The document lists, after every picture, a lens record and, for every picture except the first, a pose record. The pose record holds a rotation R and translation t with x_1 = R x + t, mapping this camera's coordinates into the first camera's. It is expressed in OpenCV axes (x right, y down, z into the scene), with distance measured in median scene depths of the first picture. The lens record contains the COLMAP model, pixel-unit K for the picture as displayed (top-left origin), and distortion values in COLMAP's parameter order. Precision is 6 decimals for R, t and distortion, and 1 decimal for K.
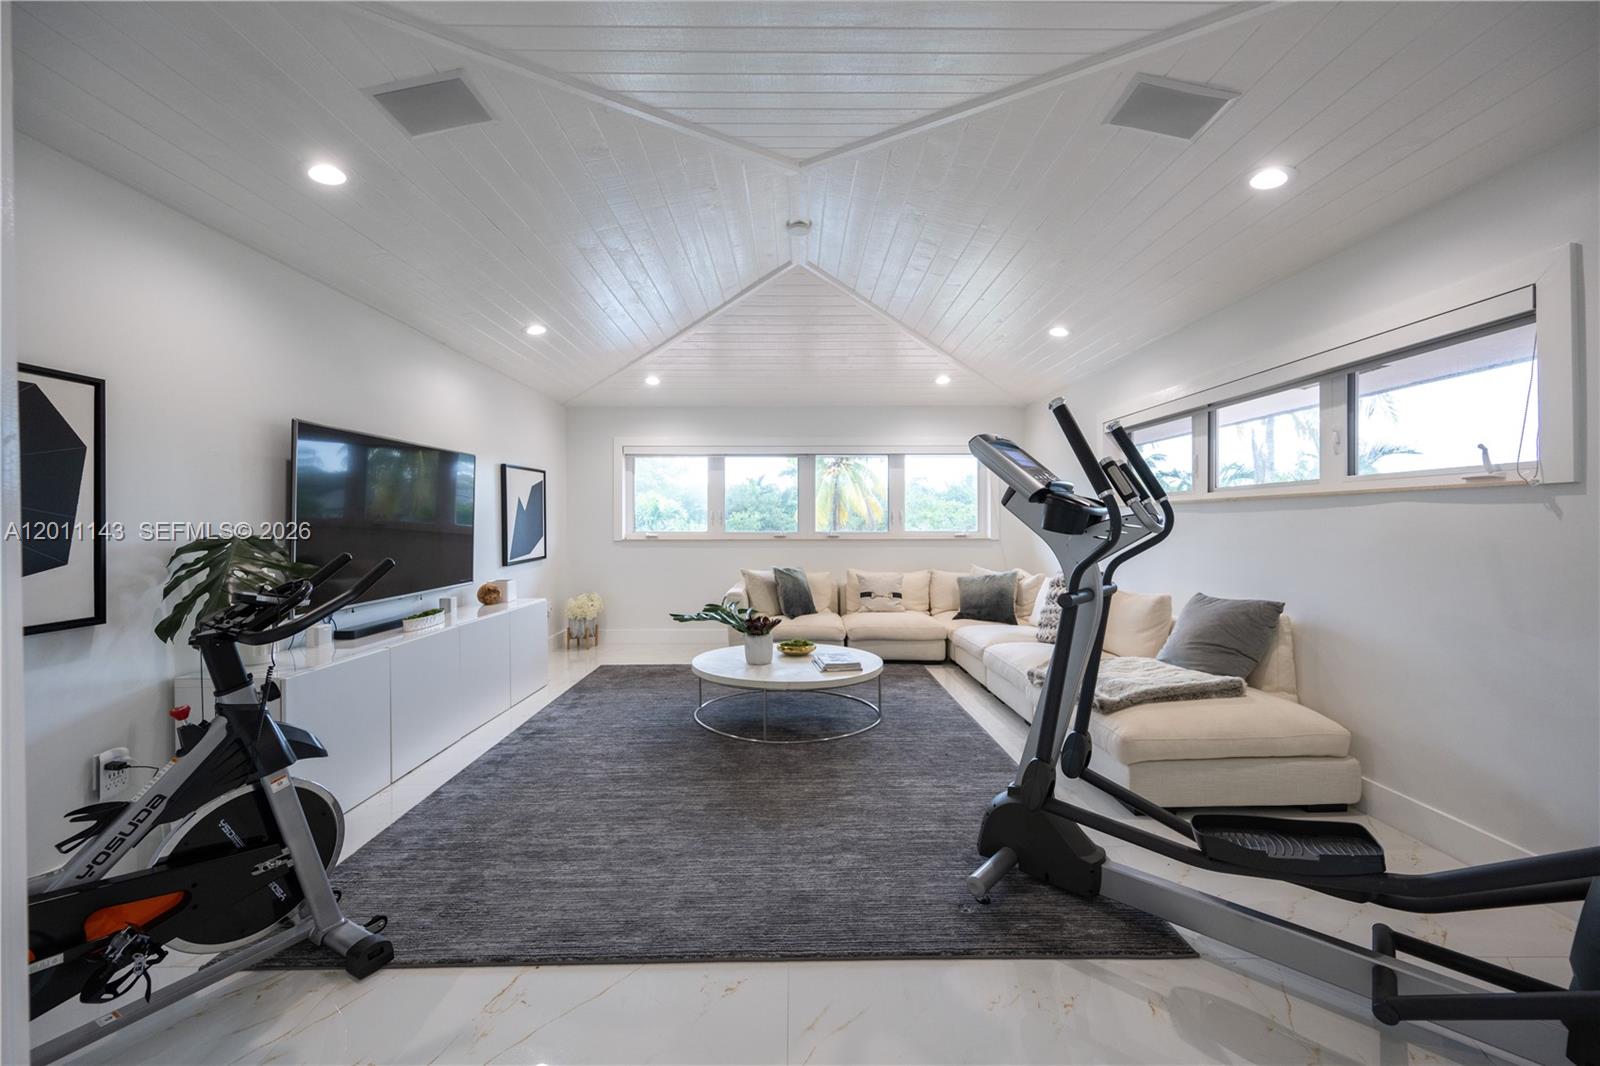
lens RADIAL K [[625.7, 0, 796.8], [0, 625.7, 526.2], [0, 0, 1]] dist [0.001210, -0.000026]
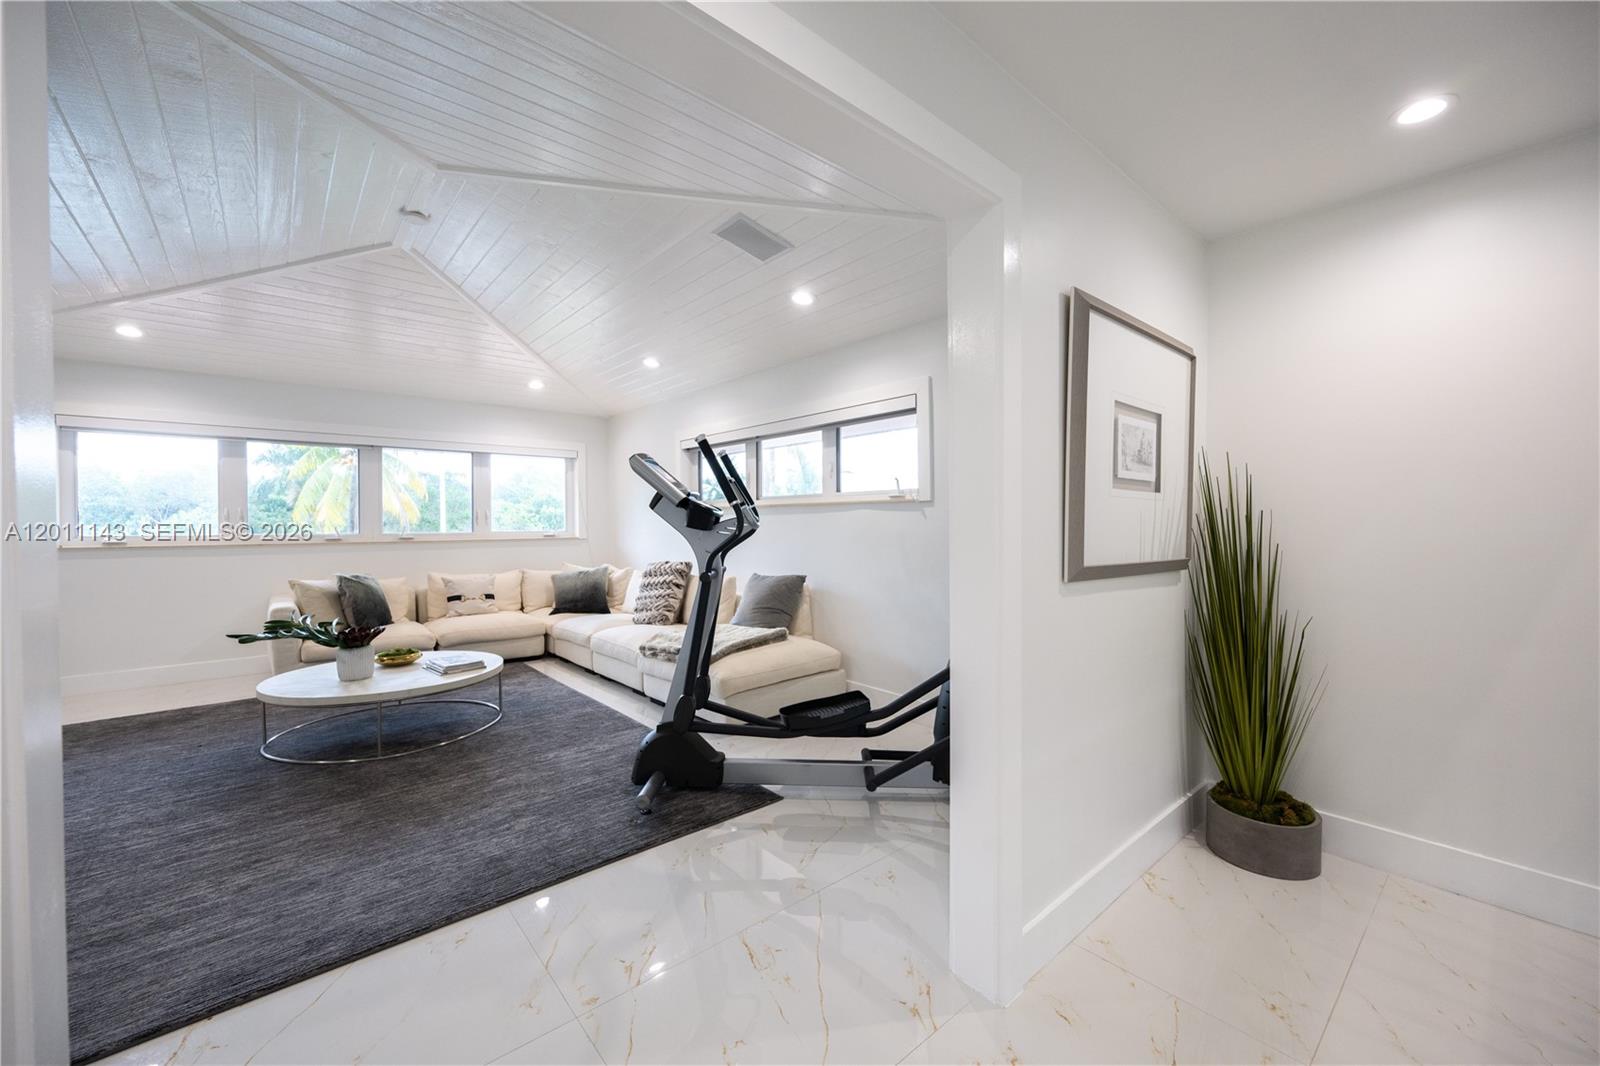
lens RADIAL K [[625.7, 0, 796.8], [0, 625.7, 526.2], [0, 0, 1]] dist [0.001210, -0.000026]
pose [[0.767246, -0.006322, 0.641322, -0.192501], [0.006473, 0.999977, 0.002114, 0.000803], [-0.641320, 0.002529, 0.767269, -0.131842]]
